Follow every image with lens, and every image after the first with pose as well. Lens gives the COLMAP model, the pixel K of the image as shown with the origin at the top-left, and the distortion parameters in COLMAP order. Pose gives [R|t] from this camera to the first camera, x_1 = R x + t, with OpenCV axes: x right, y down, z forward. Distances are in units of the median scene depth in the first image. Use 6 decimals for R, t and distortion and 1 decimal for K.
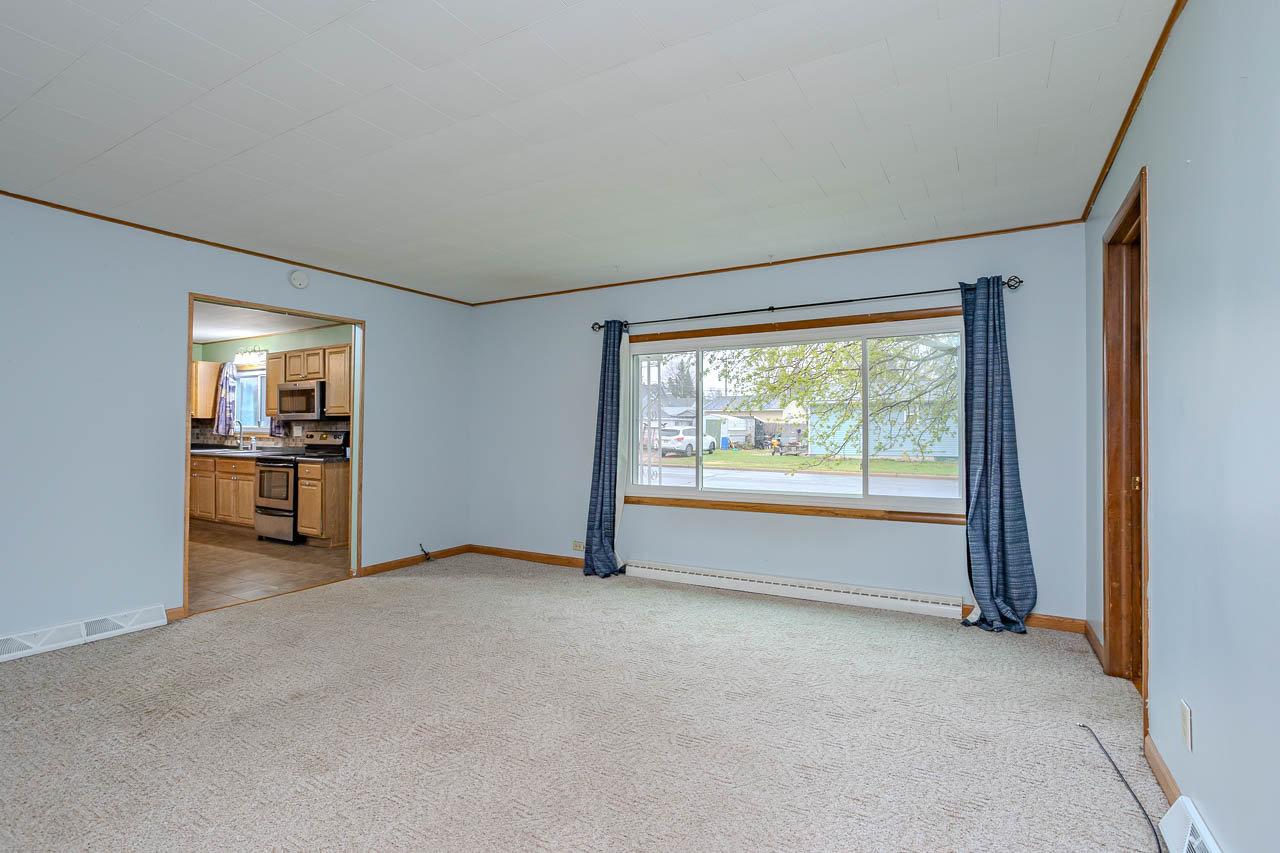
lens RADIAL K [[618.8, 0, 633.9], [0, 618.8, 426.8], [0, 0, 1]] dist [-0.031526, 0.018125]
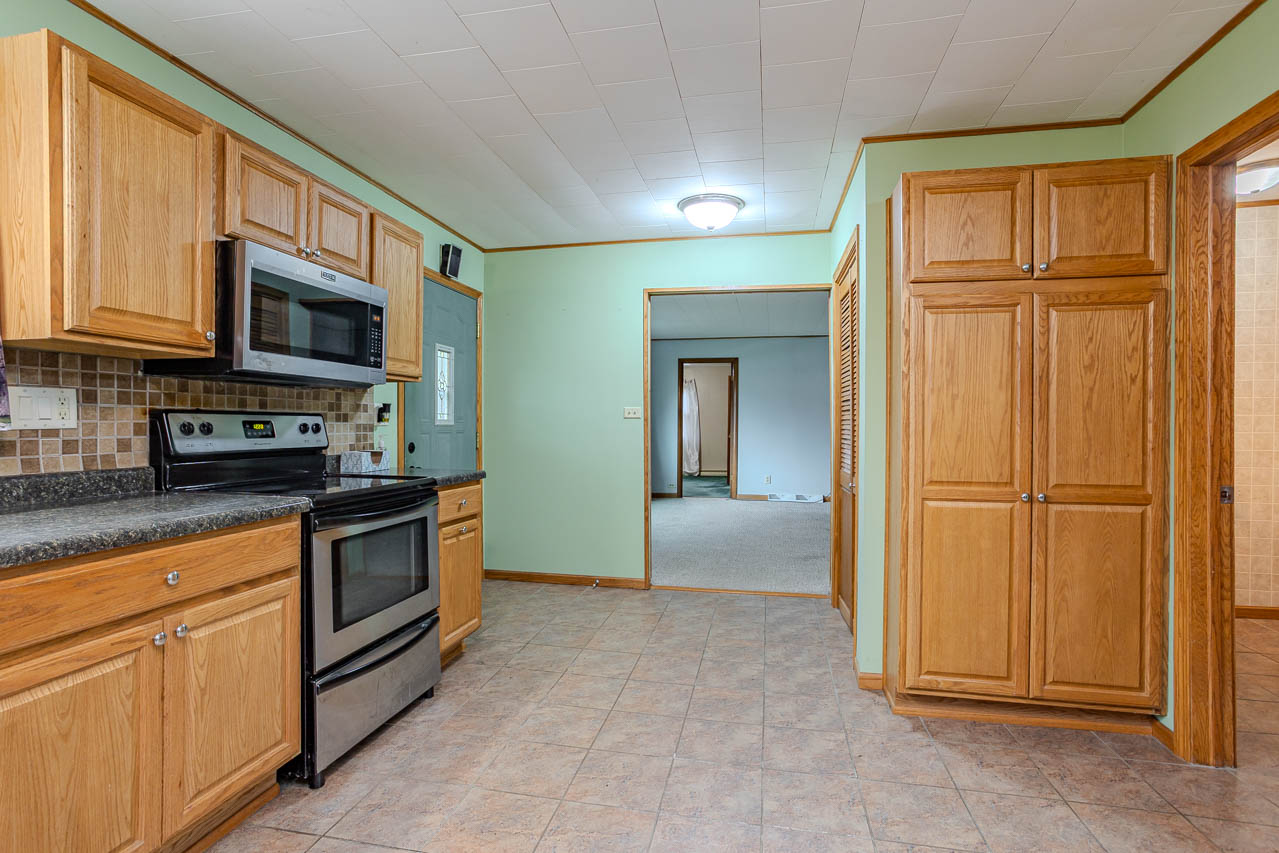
lens RADIAL K [[618.3, 0, 638.2], [0, 618.3, 423.7], [0, 0, 1]] dist [-0.031526, 0.018125]
pose [[-0.313857, -0.005713, 0.949453, -0.917186], [-0.017722, 0.999843, 0.000158, 0.009892], [-0.949305, -0.016777, -0.313909, 0.930252]]
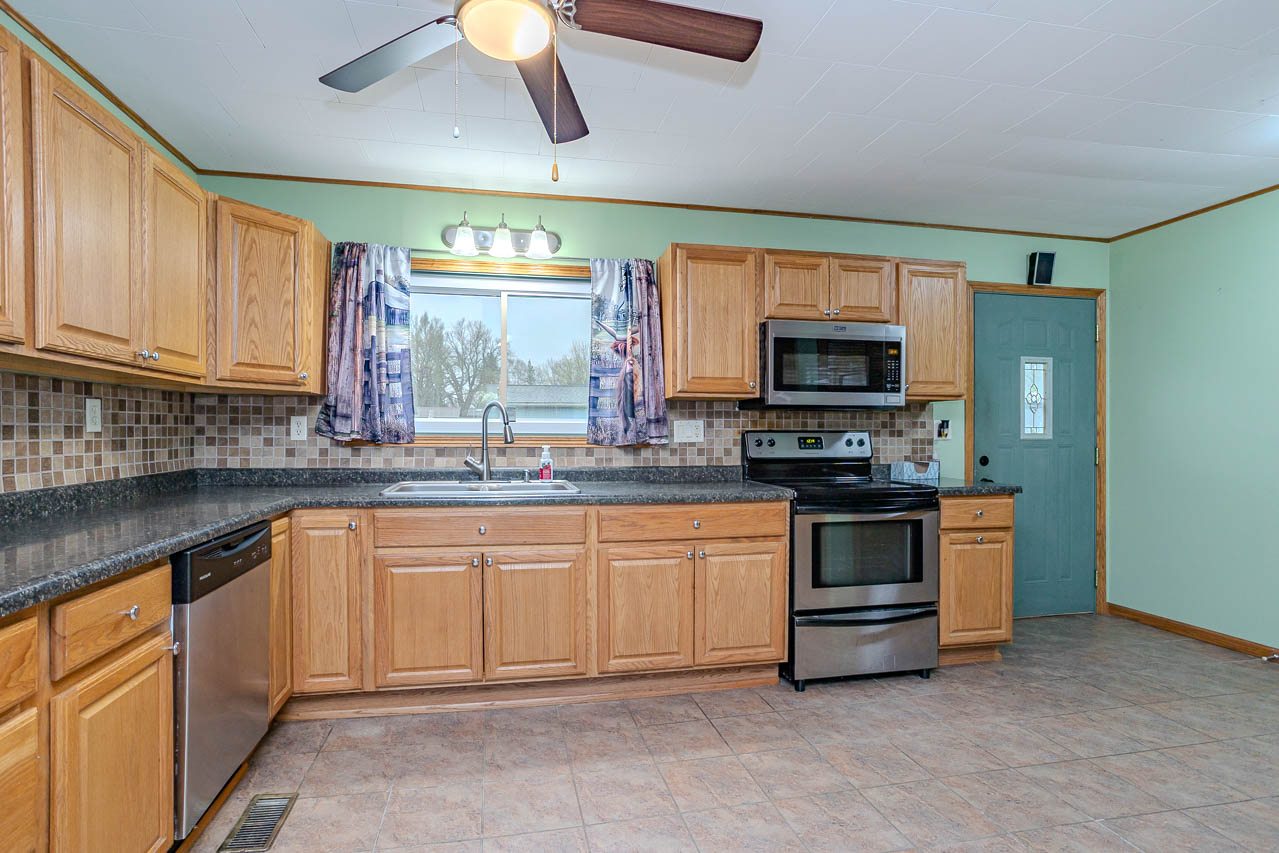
lens RADIAL K [[618.3, 0, 624.0], [0, 618.3, 443.1], [0, 0, 1]] dist [-0.031526, 0.018125]
pose [[0.742024, -0.015413, 0.670196, -0.964009], [-0.003320, 0.999639, 0.026666, 0.004275], [-0.670365, -0.022012, 0.741705, 0.756592]]
